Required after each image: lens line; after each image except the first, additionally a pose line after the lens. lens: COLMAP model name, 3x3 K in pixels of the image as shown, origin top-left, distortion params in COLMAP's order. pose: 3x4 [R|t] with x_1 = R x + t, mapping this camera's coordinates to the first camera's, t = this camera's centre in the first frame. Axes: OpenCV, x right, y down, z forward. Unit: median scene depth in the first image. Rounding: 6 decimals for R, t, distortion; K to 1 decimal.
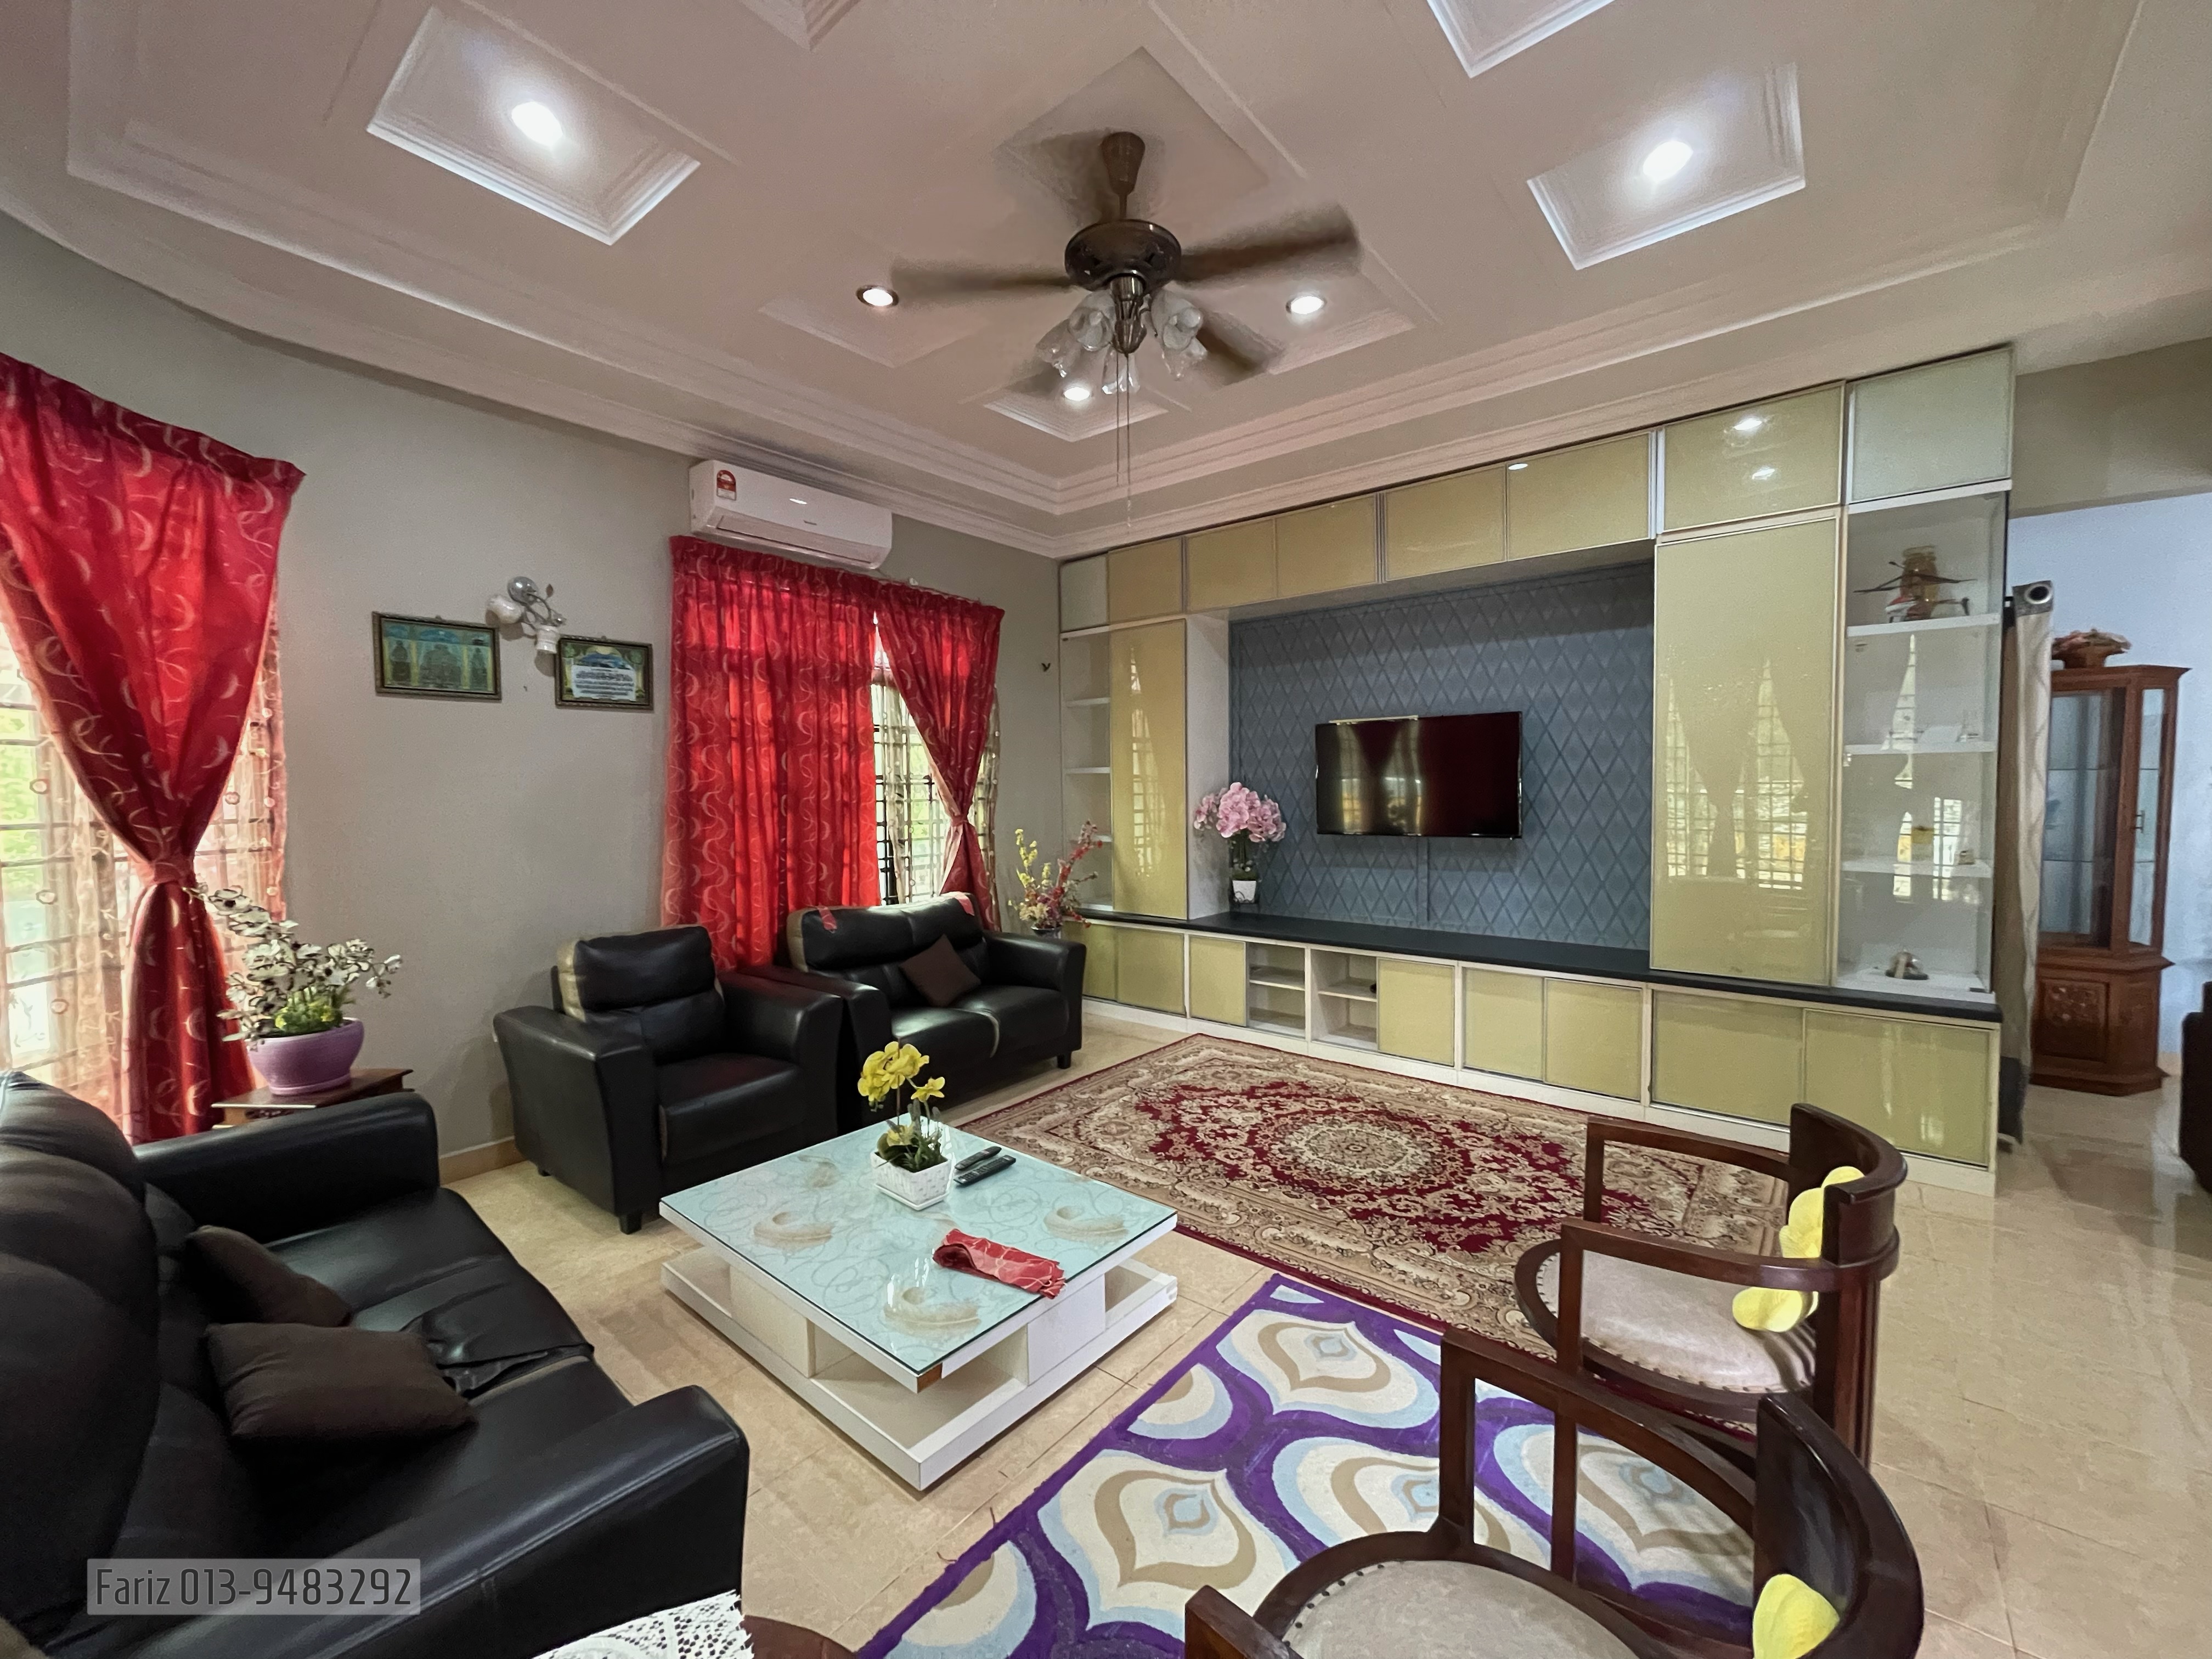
lens RADIAL K [[898.1, 0, 1097.2], [0, 898.1, 829.3], [0, 0, 1]] dist [0.000444, 0.000865]
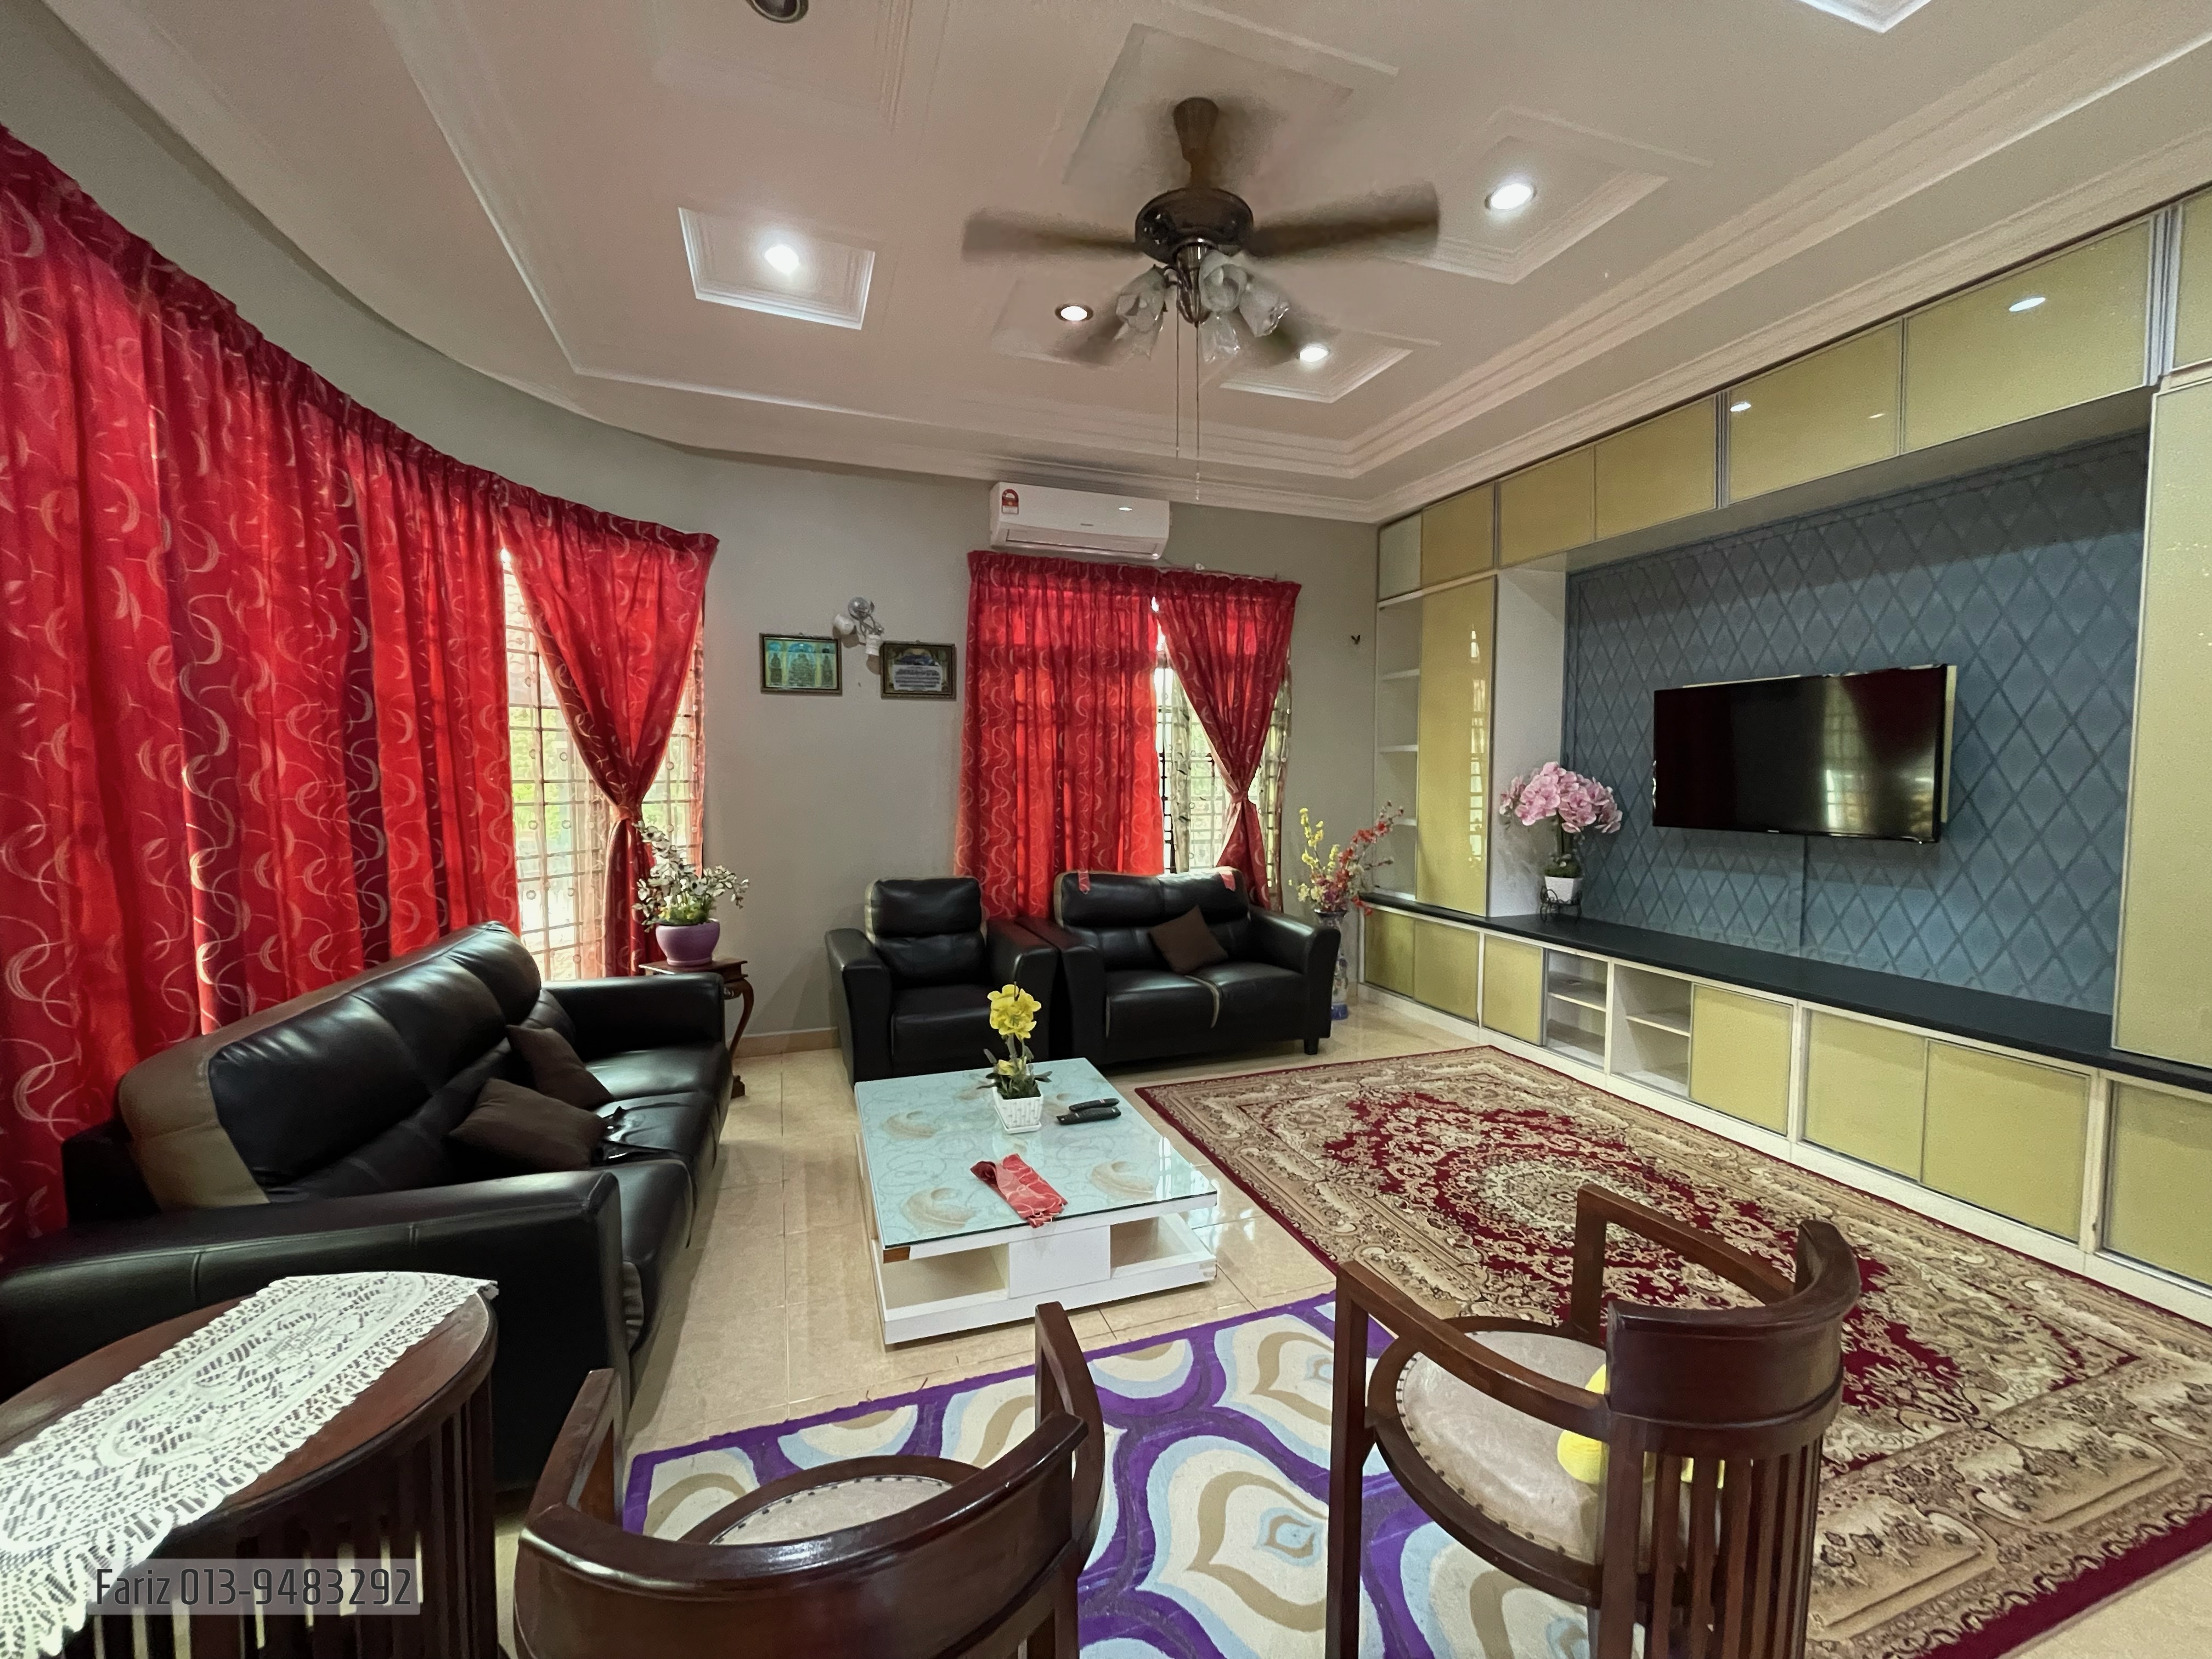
lens RADIAL K [[898.1, 0, 1096.6], [0, 898.1, 828.0], [0, 0, 1]] dist [0.000444, 0.000865]
pose [[0.859551, 0.044554, -0.509104, 0.292433], [-0.034243, 0.998975, 0.029611, 0.000218], [0.509901, -0.008019, 0.860196, 0.052934]]
